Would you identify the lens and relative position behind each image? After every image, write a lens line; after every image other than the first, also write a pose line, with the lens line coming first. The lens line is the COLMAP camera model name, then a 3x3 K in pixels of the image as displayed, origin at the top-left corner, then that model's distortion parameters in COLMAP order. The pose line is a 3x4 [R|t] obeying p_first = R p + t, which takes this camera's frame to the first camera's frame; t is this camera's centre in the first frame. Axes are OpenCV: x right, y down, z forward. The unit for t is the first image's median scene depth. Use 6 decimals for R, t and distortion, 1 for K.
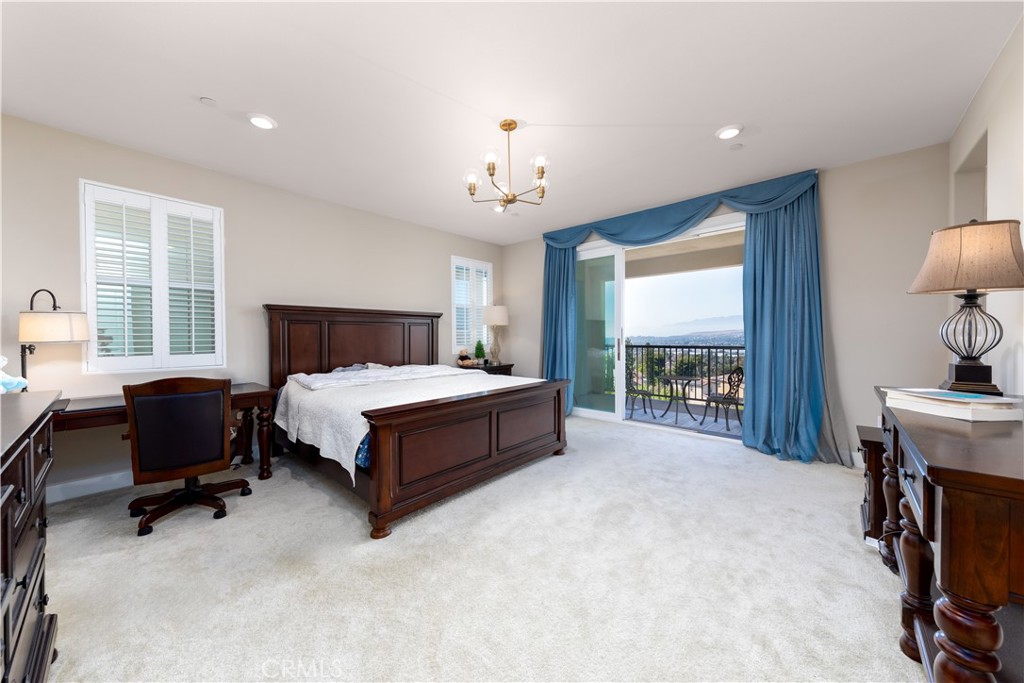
lens RADIAL K [[355.6, 0, 511.3], [0, 355.6, 341.9], [0, 0, 1]] dist [0.007231, -0.002523]
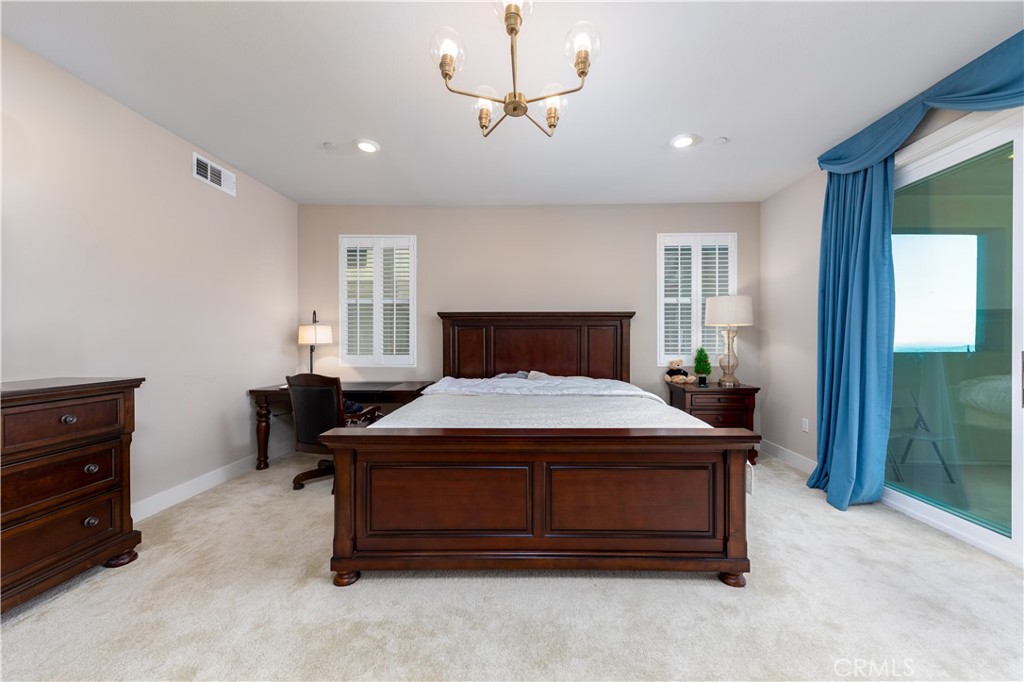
lens RADIAL K [[355.6, 0, 517.2], [0, 355.6, 340.6], [0, 0, 1]] dist [0.007231, -0.002523]
pose [[0.654012, 0.003452, -0.756477, 0.262722], [-0.016164, 0.999825, -0.009411, -0.008770], [0.756312, 0.018383, 0.653953, 0.373638]]
